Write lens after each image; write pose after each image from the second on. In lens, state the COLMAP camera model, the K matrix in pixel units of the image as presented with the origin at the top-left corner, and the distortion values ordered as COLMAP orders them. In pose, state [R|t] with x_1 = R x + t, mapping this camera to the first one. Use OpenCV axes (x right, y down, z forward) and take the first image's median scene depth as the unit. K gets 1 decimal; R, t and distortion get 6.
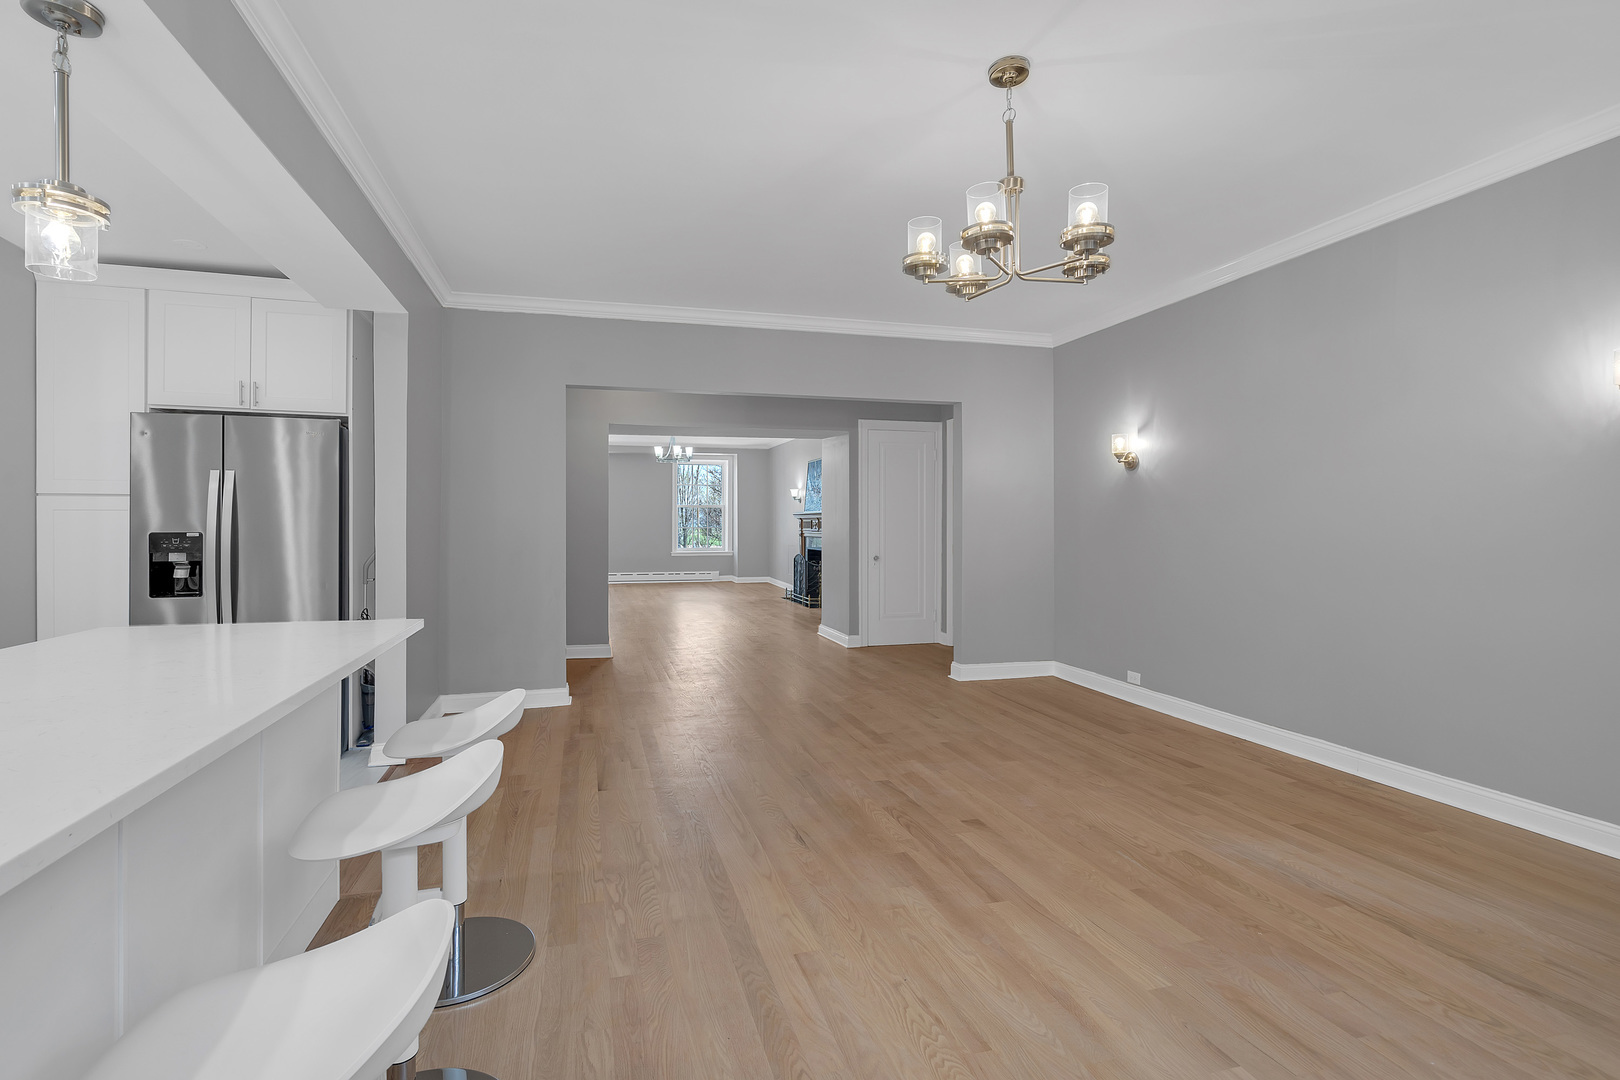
lens RADIAL K [[769.1, 0, 797.1], [0, 769.1, 525.1], [0, 0, 1]] dist [-0.003918, 0.000356]
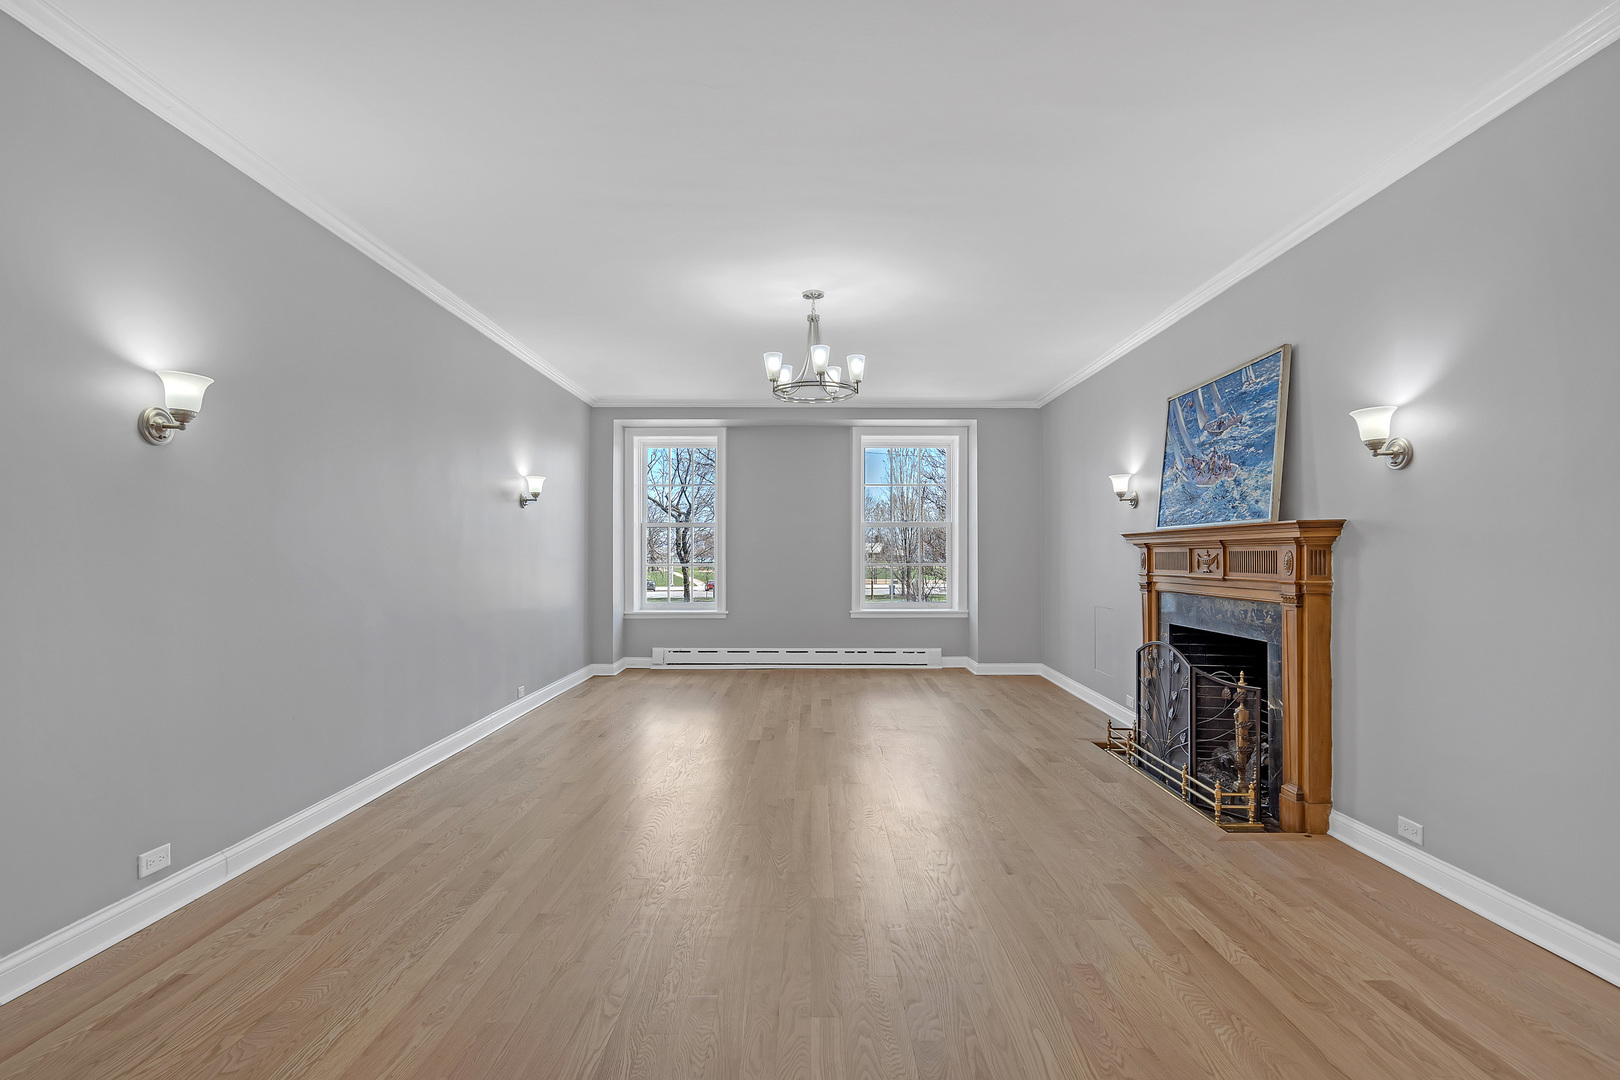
lens RADIAL K [[765.5, 0, 831.1], [0, 765.5, 554.2], [0, 0, 1]] dist [0.000030, 0.000002]
pose [[0.968539, 0.001670, -0.248857, -0.173647], [-0.002945, 0.999984, -0.004749, -0.004397], [0.248846, 0.005332, 0.968528, 1.864011]]
